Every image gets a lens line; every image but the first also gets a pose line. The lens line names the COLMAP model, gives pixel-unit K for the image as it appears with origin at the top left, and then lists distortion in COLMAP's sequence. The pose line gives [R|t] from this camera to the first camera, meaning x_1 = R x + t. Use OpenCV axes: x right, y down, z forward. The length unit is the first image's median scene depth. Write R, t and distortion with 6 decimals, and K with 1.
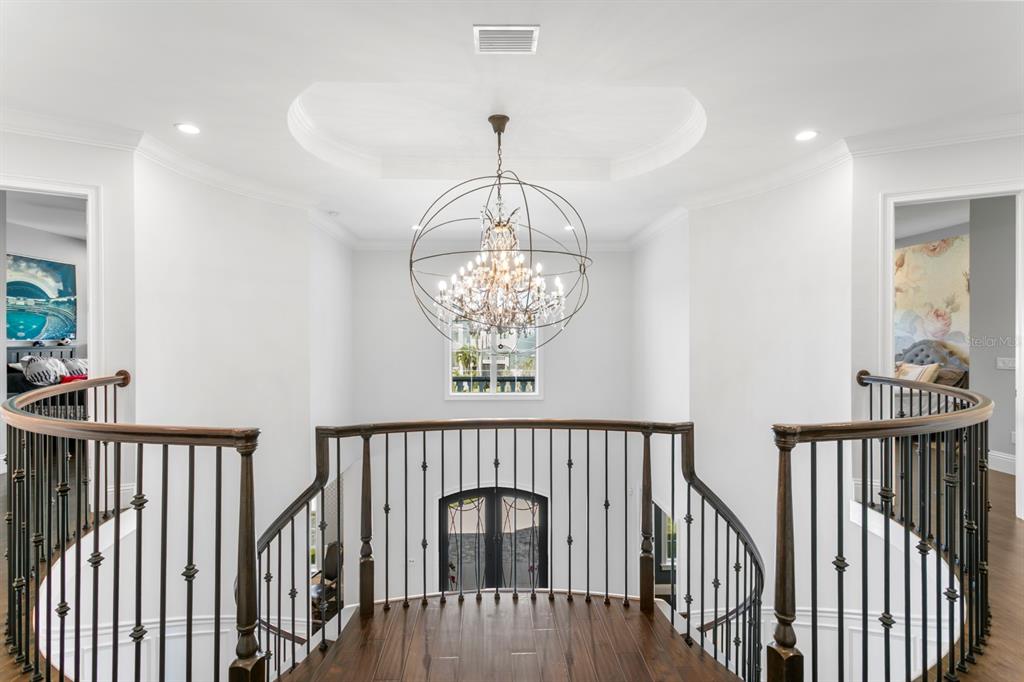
lens RADIAL K [[487.7, 0, 509.0], [0, 487.7, 343.2], [0, 0, 1]] dist [-0.000676, -0.001144]
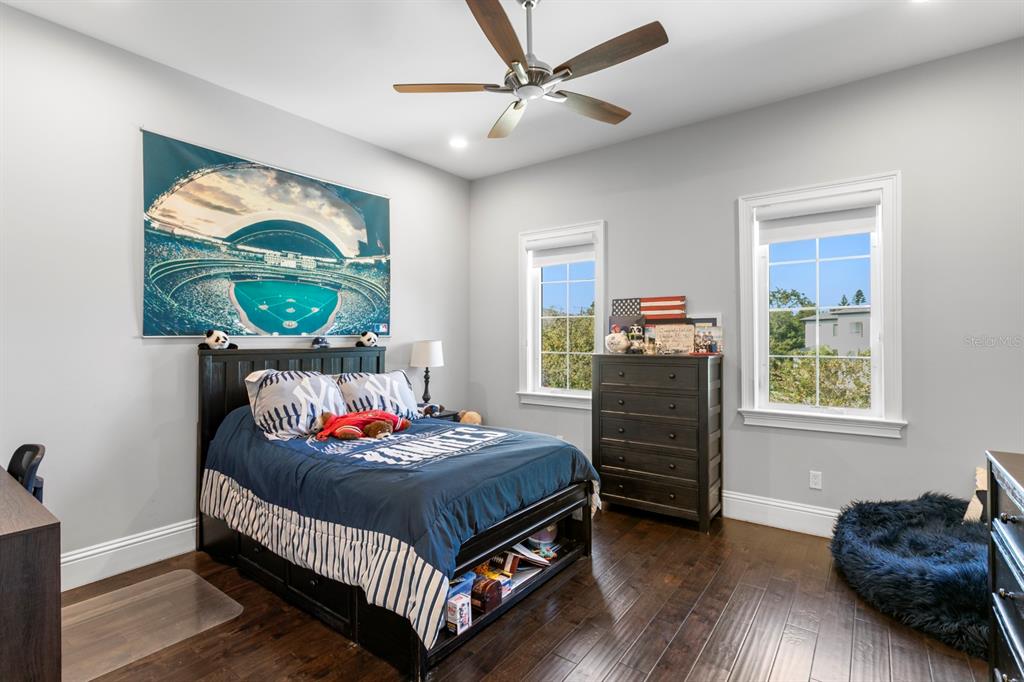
lens RADIAL K [[487.7, 0, 512.0], [0, 487.7, 338.6], [0, 0, 1]] dist [-0.000676, -0.001144]
pose [[0.780378, 0.002864, -0.625301, -0.467350], [-0.006559, 0.999972, -0.003605, -0.002573], [0.625274, 0.006914, 0.780375, 0.701807]]
